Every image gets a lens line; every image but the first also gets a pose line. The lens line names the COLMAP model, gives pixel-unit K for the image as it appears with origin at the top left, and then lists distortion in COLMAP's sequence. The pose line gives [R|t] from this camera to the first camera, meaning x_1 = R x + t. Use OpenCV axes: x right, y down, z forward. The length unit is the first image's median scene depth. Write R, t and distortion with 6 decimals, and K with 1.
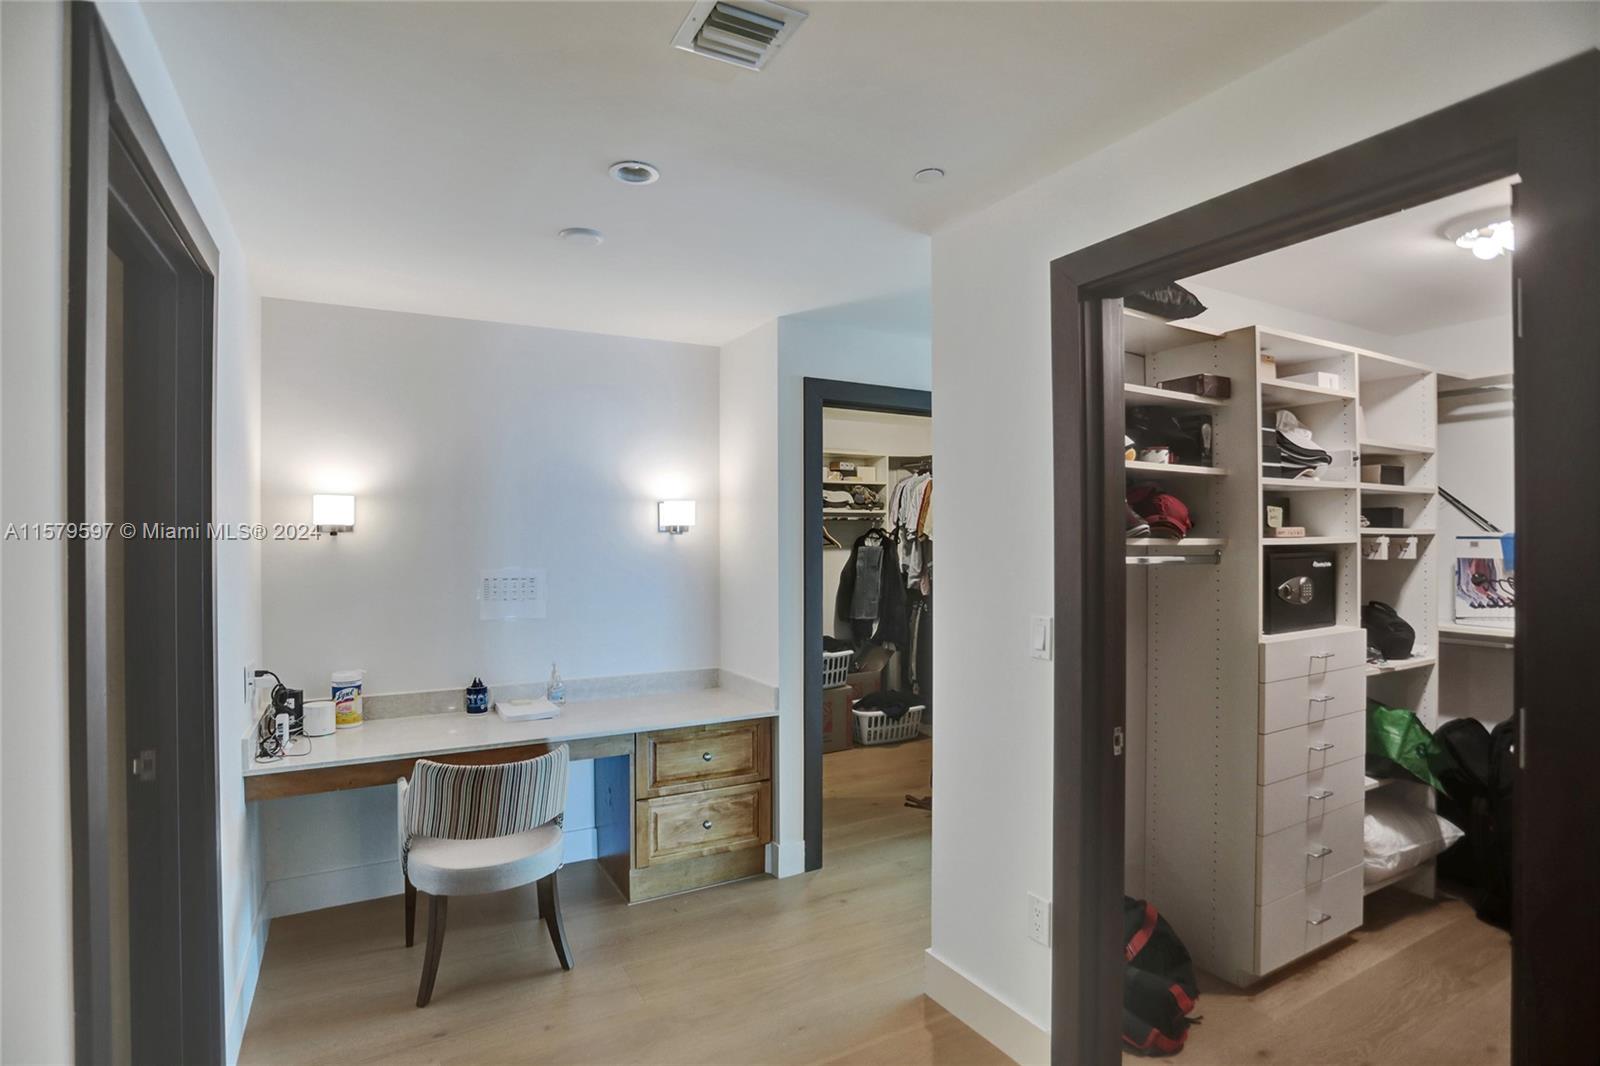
lens RADIAL K [[790.8, 0, 795.8], [0, 790.8, 540.2], [0, 0, 1]] dist [-0.076838, 0.035354]
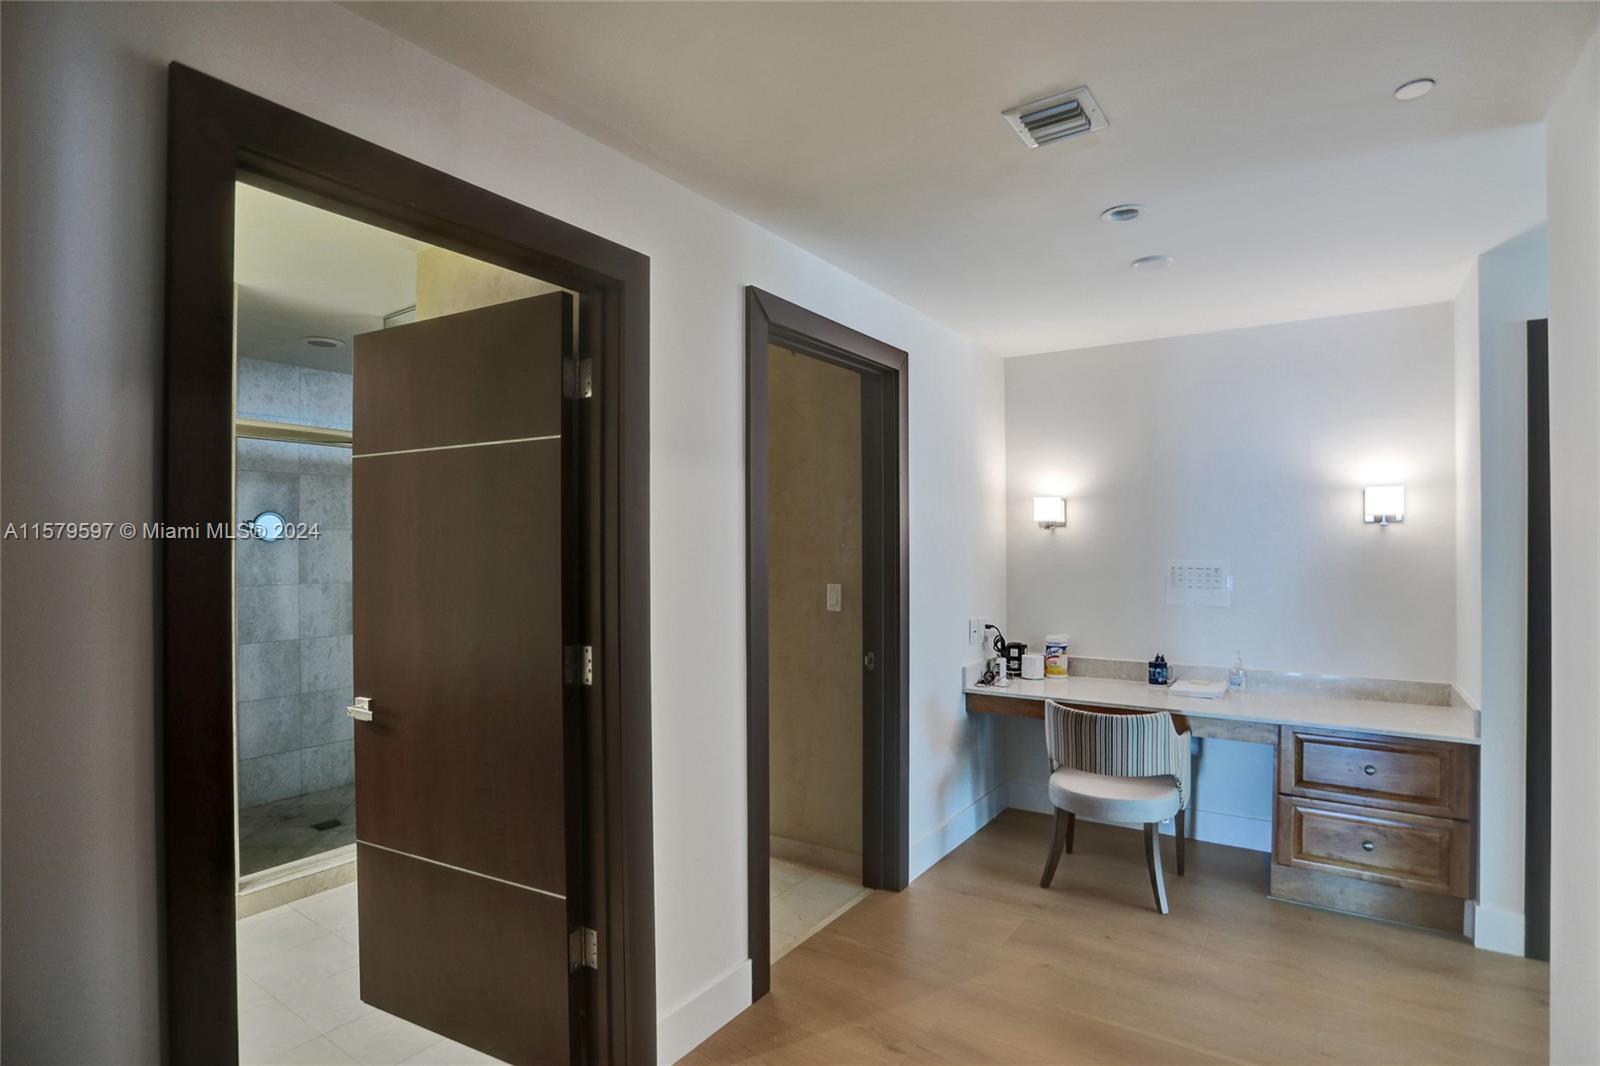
lens RADIAL K [[790.8, 0, 795.8], [0, 790.8, 540.2], [0, 0, 1]] dist [-0.076838, 0.035354]
pose [[0.455556, -0.000626, -0.890207, 0.276620], [0.000328, 1.000000, -0.000536, 0.008707], [0.890207, -0.000047, 0.455556, 0.010176]]
